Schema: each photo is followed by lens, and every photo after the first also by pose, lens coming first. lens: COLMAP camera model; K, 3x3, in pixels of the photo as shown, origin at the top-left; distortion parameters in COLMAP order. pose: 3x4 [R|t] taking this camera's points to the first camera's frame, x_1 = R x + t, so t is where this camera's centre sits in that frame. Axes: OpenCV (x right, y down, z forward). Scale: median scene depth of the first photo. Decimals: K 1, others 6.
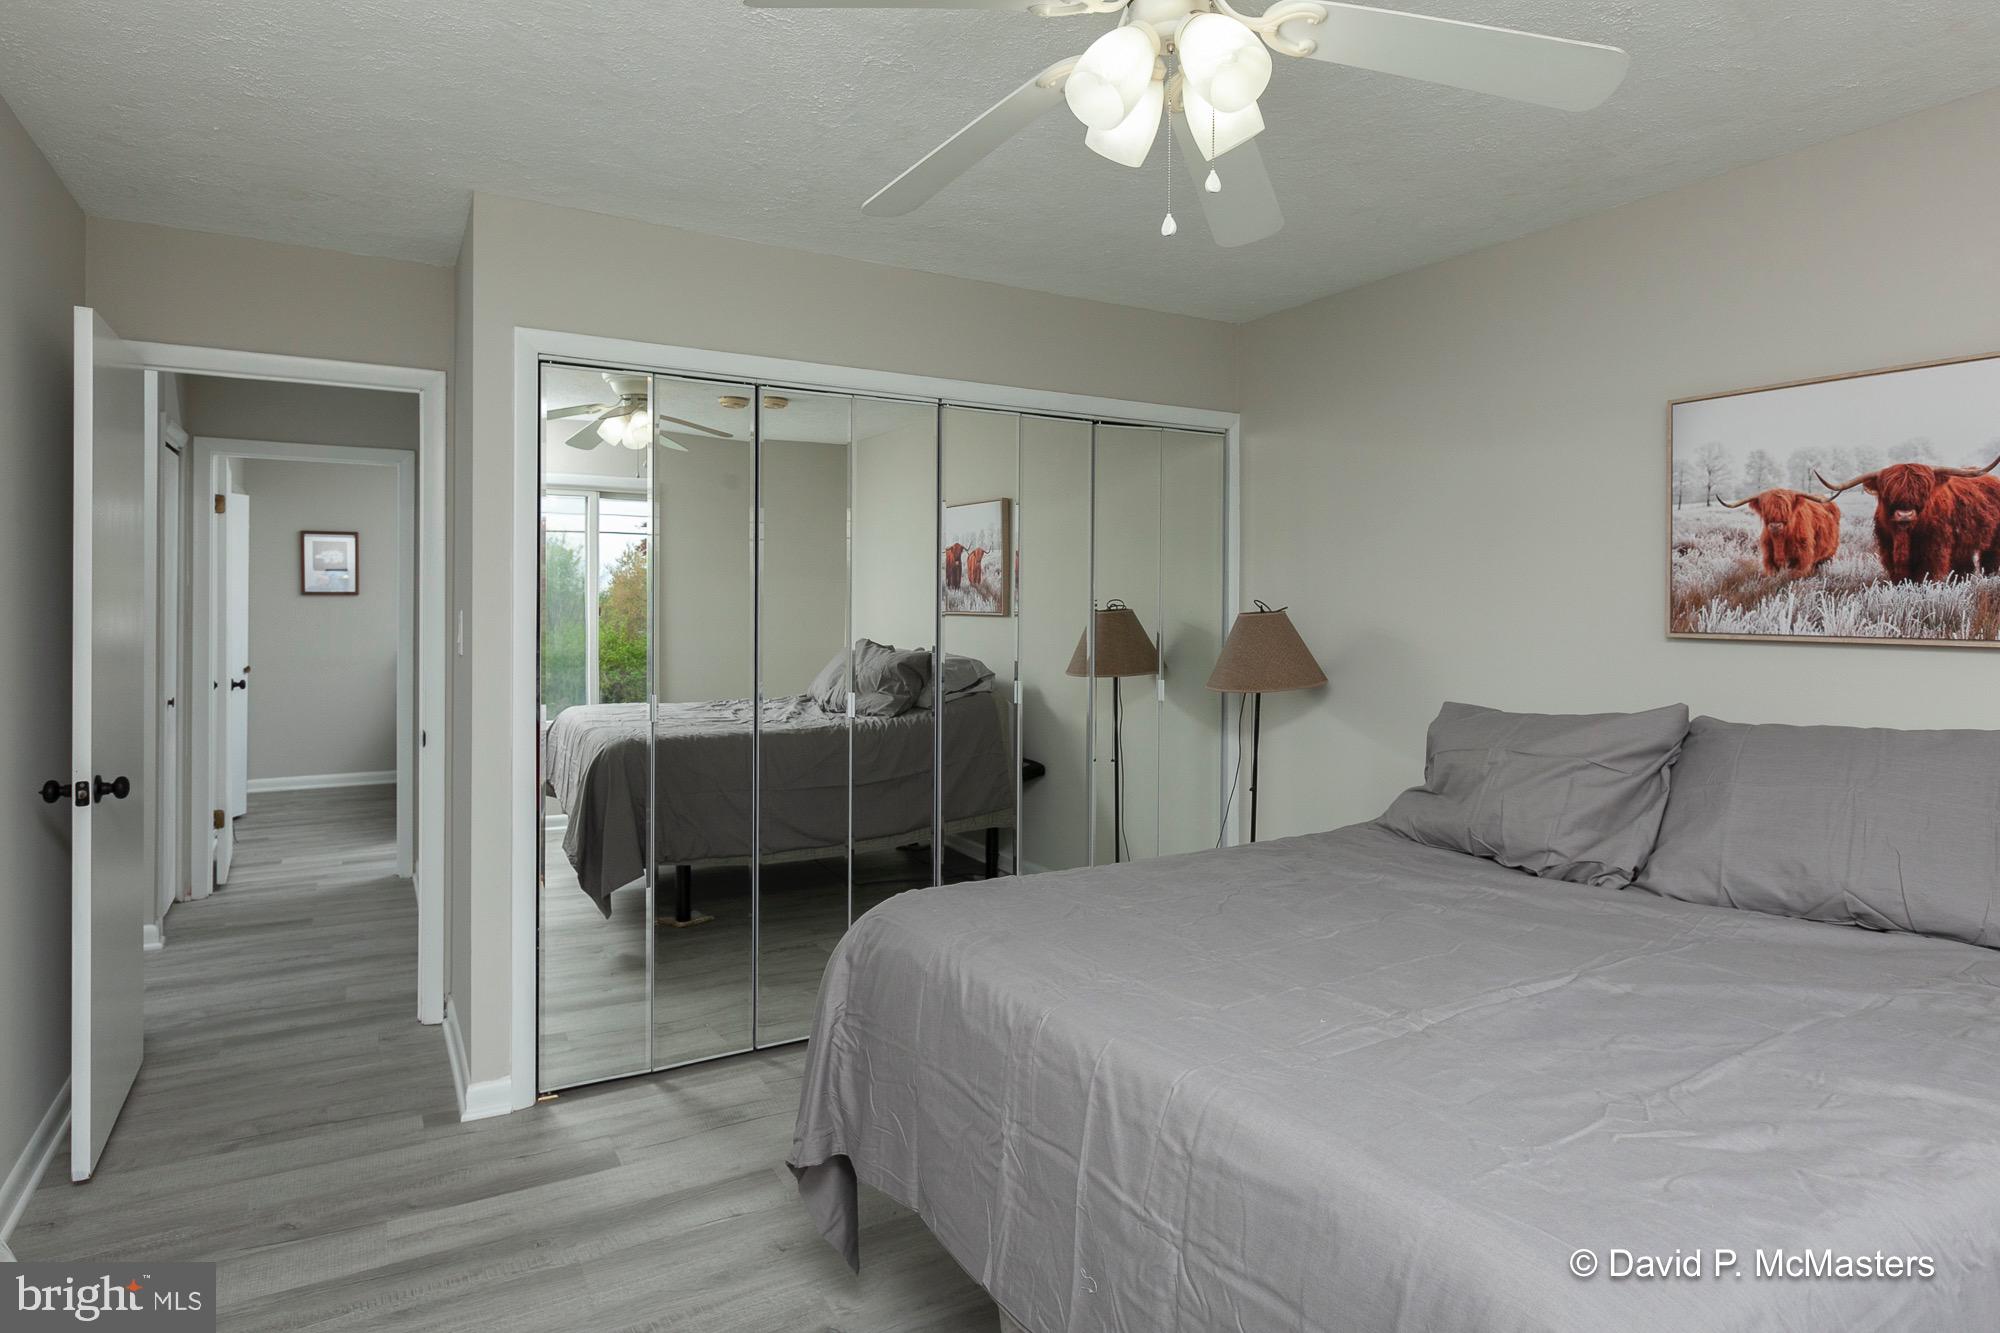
lens RADIAL K [[1168.4, 0, 979.2], [0, 1168.4, 613.6], [0, 0, 1]] dist [0.009298, -0.003892]
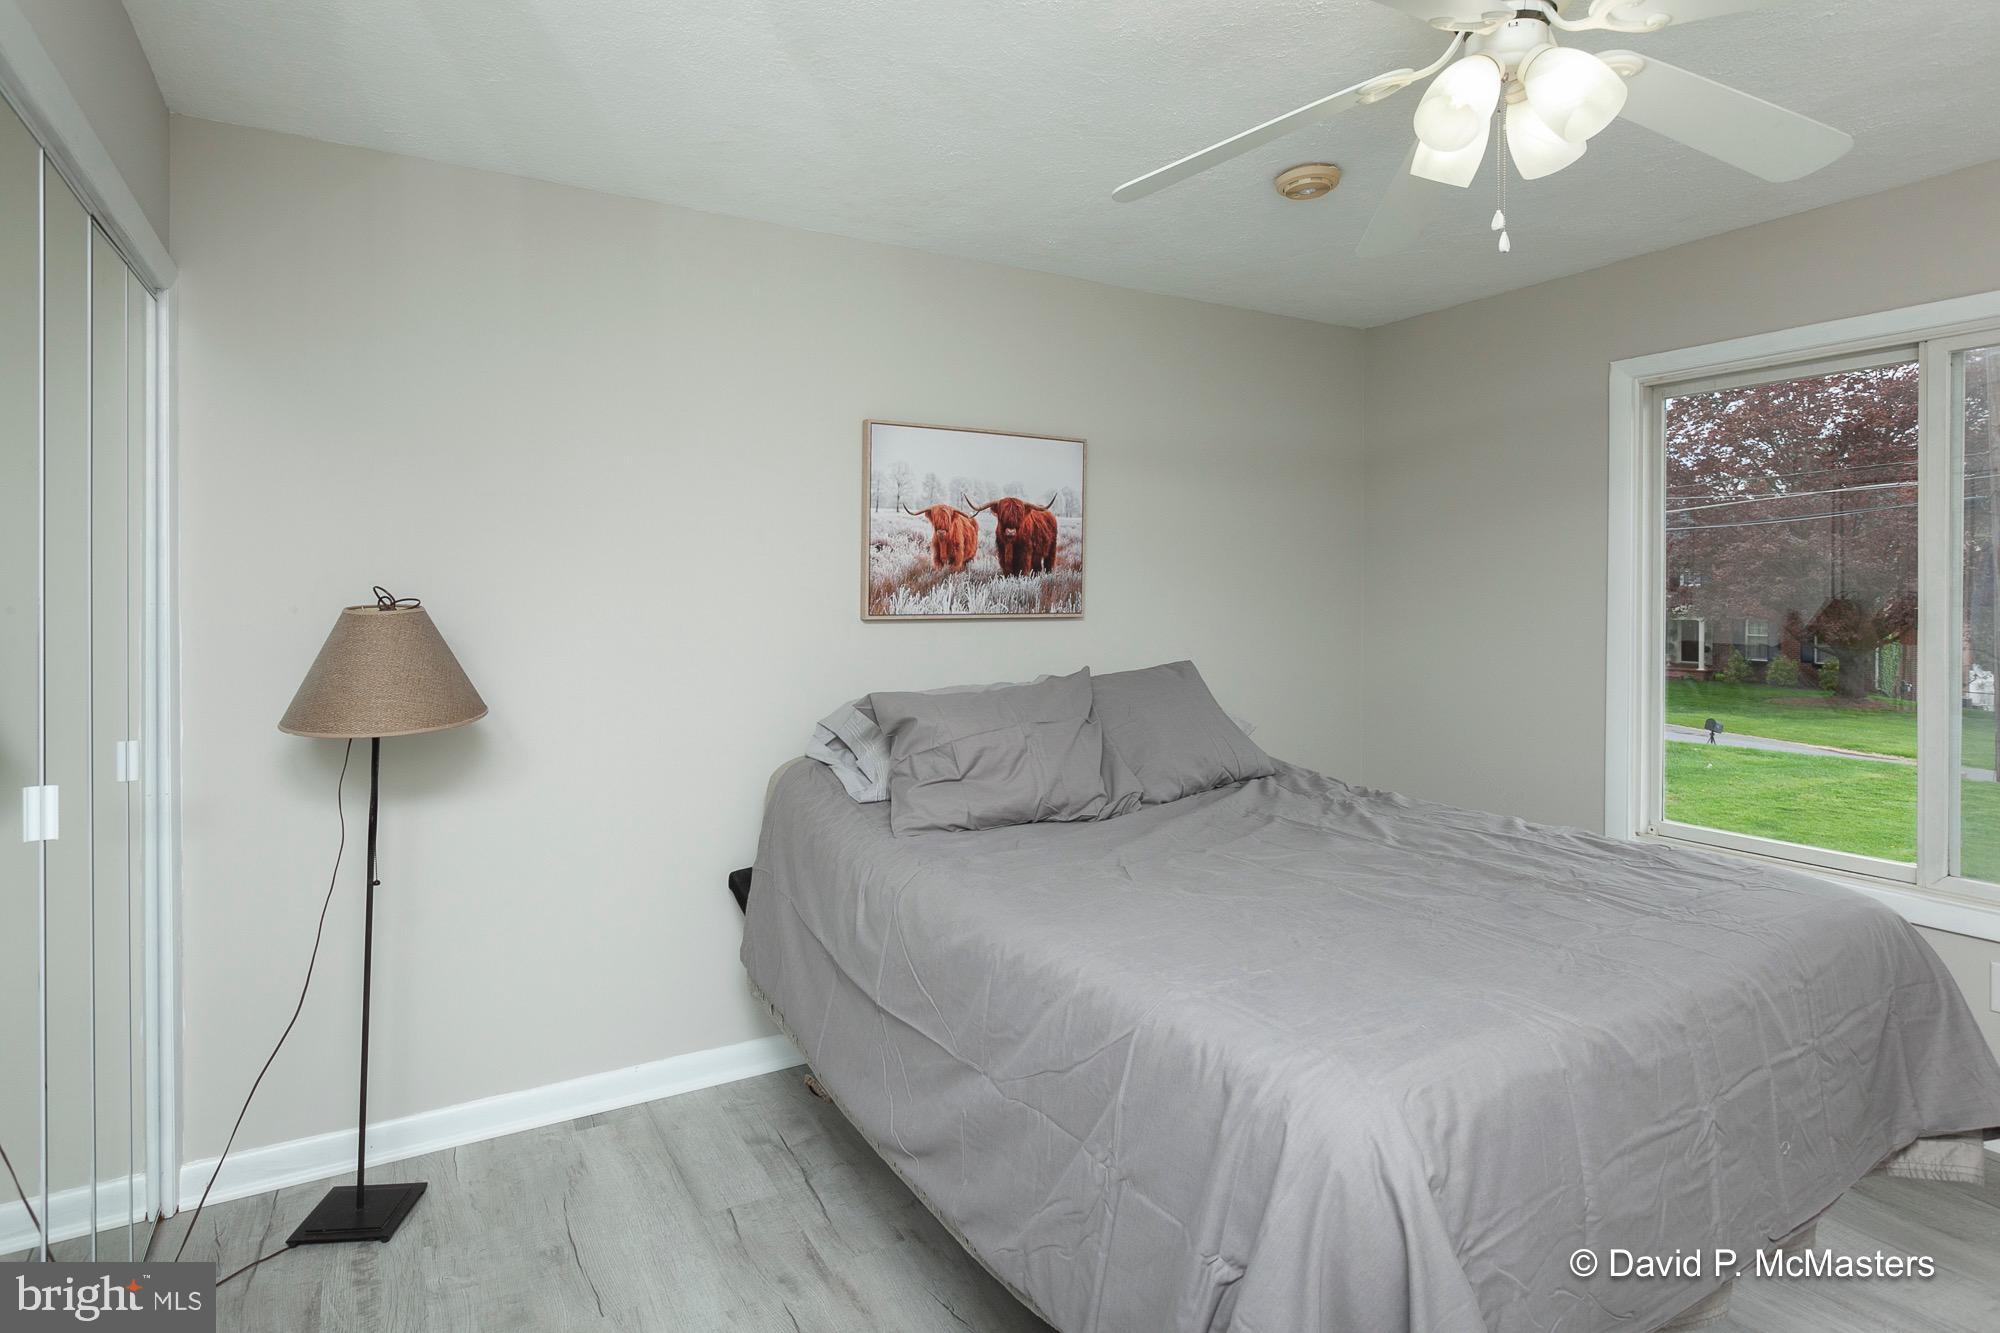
lens RADIAL K [[1036.3, 0, 1006.8], [0, 1036.3, 605.1], [0, 0, 1]] dist [-0.005236, 0.000328]
pose [[-0.032767, -0.019601, 0.999271, -0.534559], [0.009663, 0.999755, 0.019927, -0.016225], [-0.999416, 0.010309, -0.032569, 1.035888]]
